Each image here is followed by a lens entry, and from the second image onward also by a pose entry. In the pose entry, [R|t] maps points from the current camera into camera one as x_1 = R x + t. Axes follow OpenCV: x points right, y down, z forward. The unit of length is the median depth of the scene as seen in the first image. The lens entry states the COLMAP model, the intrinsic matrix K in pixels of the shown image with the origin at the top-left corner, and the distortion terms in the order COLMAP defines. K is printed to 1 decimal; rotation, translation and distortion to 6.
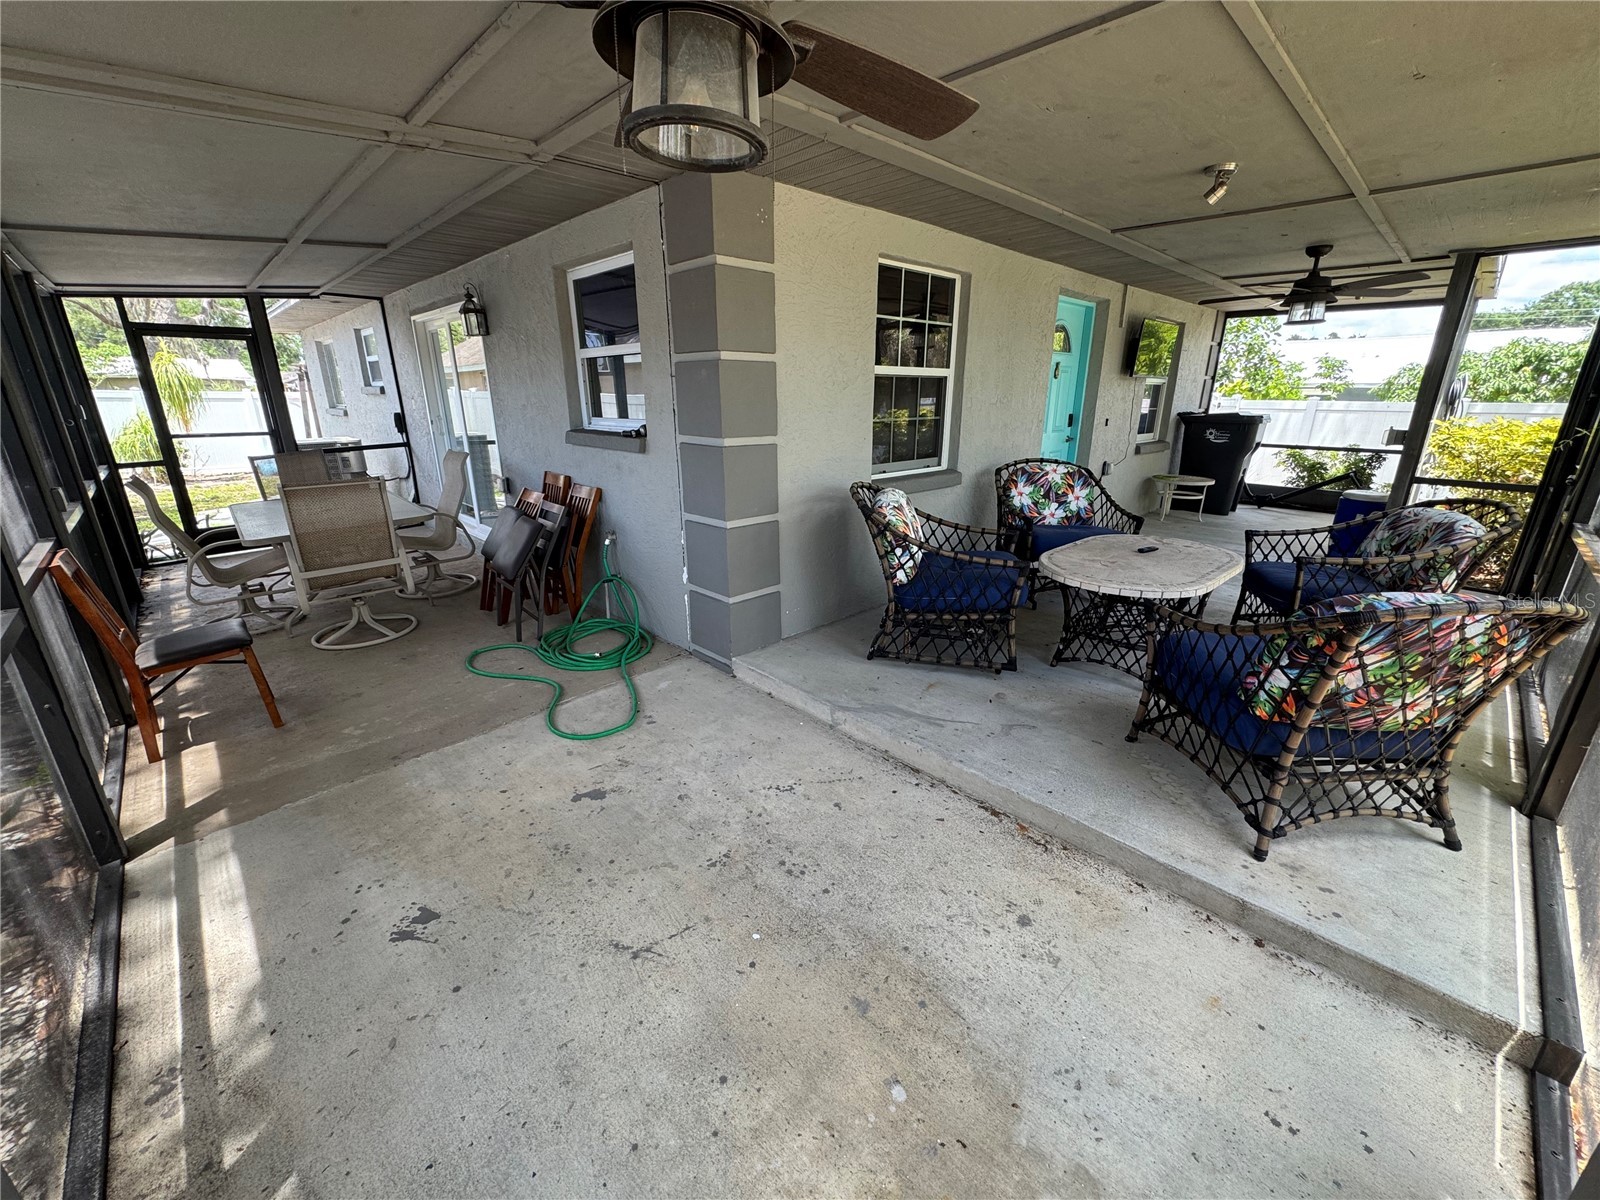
lens RADIAL K [[639.4, 0, 798.7], [0, 639.4, 599.5], [0, 0, 1]] dist [-0.000086, 0.001022]
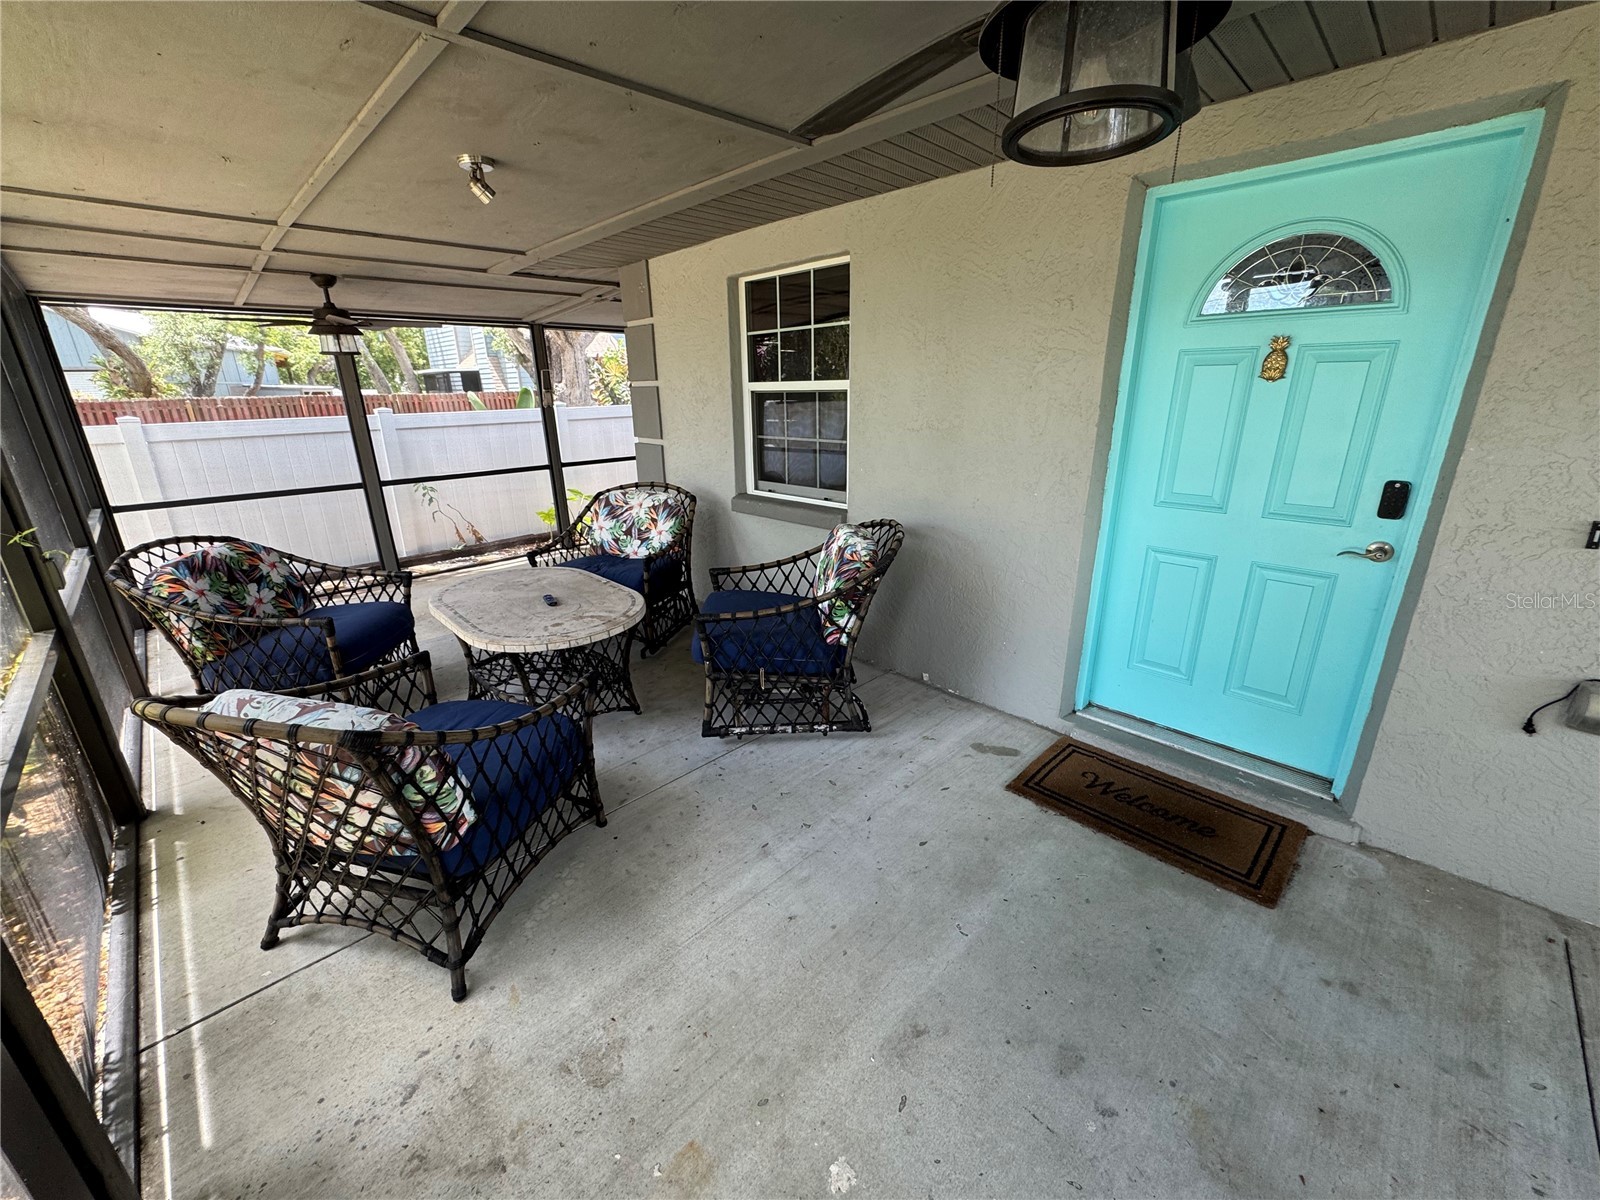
lens RADIAL K [[639.4, 0, 798.9], [0, 639.4, 602.9], [0, 0, 1]] dist [-0.000086, 0.001022]
pose [[0.014864, 0.314841, -0.949028, 1.188501], [-0.297677, 0.907489, 0.296398, -0.372247], [0.954551, 0.278098, 0.107210, 1.061263]]
